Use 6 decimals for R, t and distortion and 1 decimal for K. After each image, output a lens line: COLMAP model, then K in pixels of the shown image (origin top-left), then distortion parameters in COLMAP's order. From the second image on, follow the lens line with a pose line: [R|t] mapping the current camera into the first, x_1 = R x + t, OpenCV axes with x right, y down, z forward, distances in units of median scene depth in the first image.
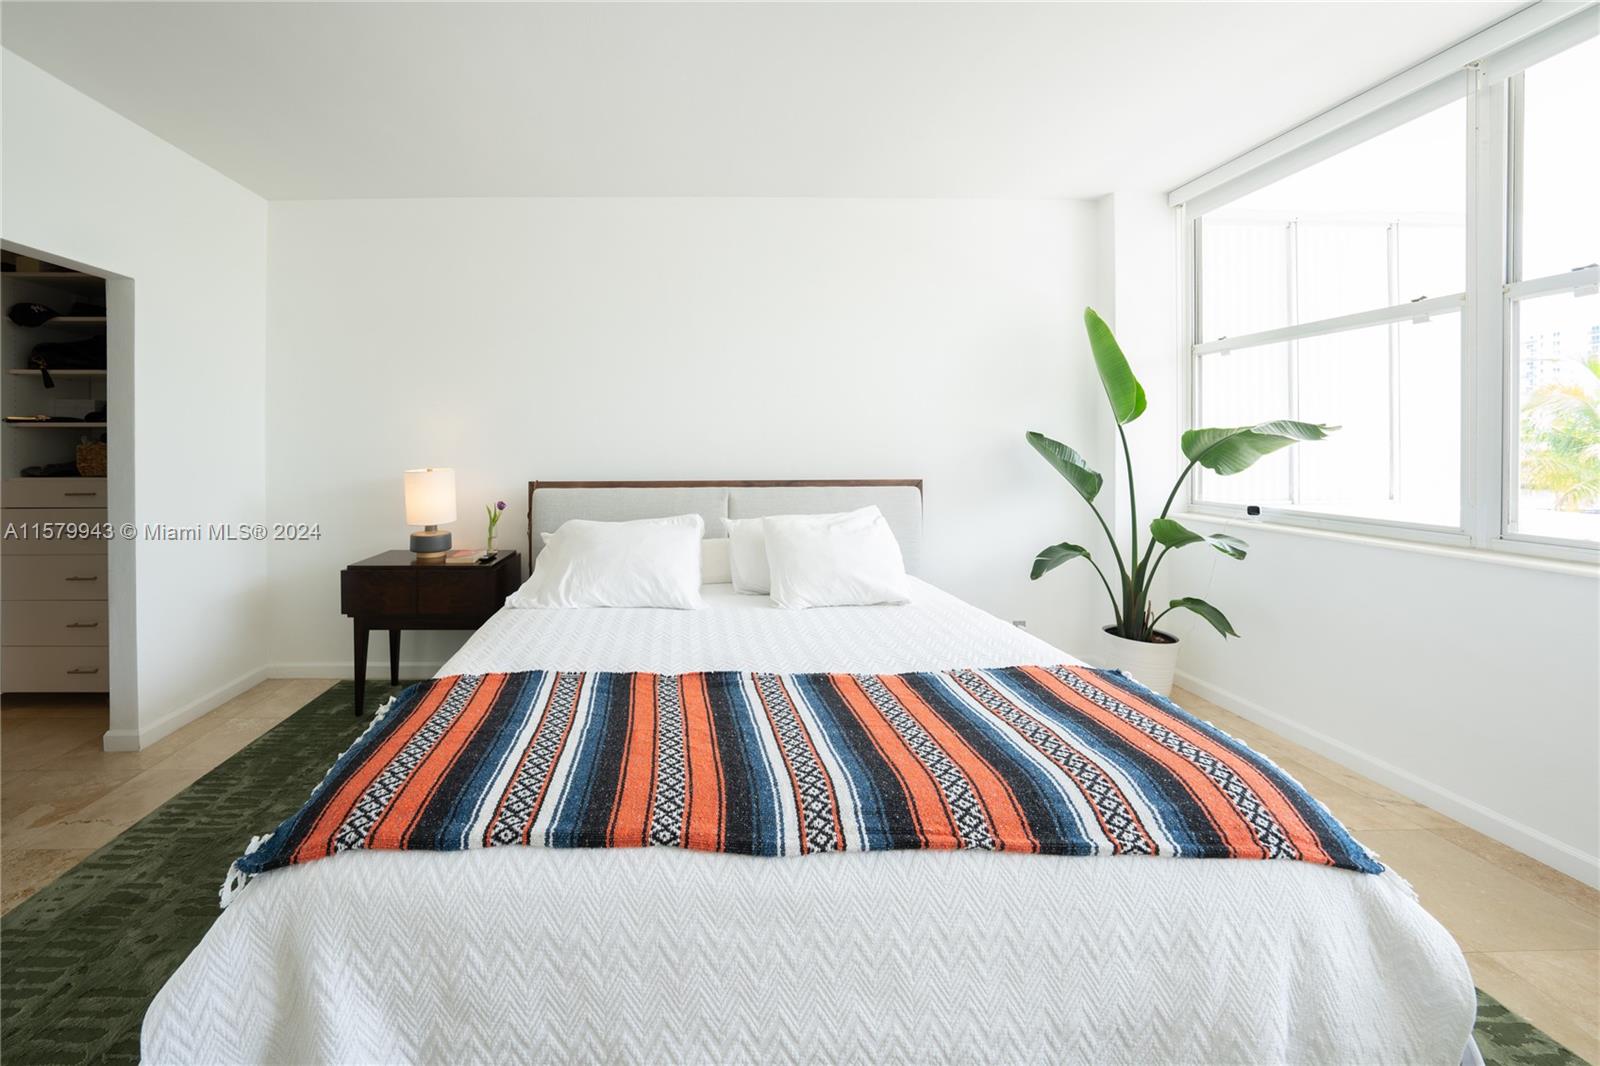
lens RADIAL K [[585.2, 0, 798.9], [0, 585.2, 453.3], [0, 0, 1]] dist [-0.021475, 0.008231]
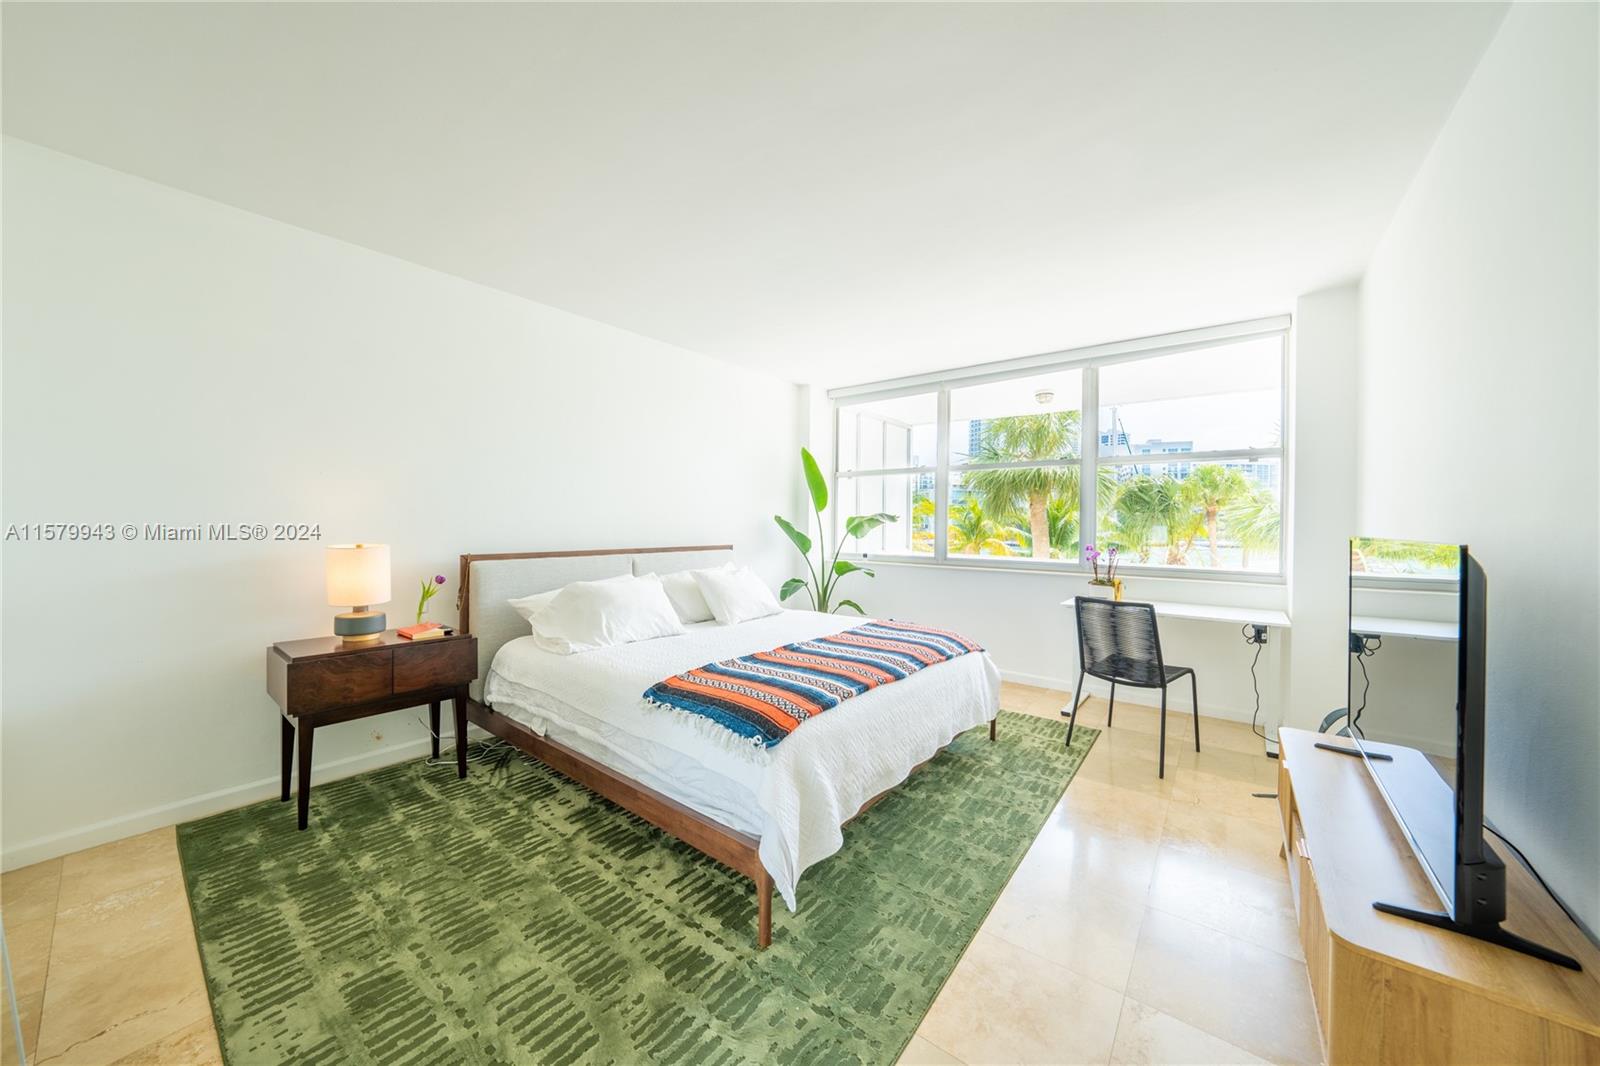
lens RADIAL K [[558.2, 0, 800.0], [0, 558.2, 533.0], [0, 0, 1]] dist [-0.031647, 0.006686]
pose [[0.633438, -0.006140, 0.773769, -0.869627], [-0.000678, 0.999964, 0.008490, 0.000887], [-0.773793, -0.005902, 0.633411, -0.090847]]
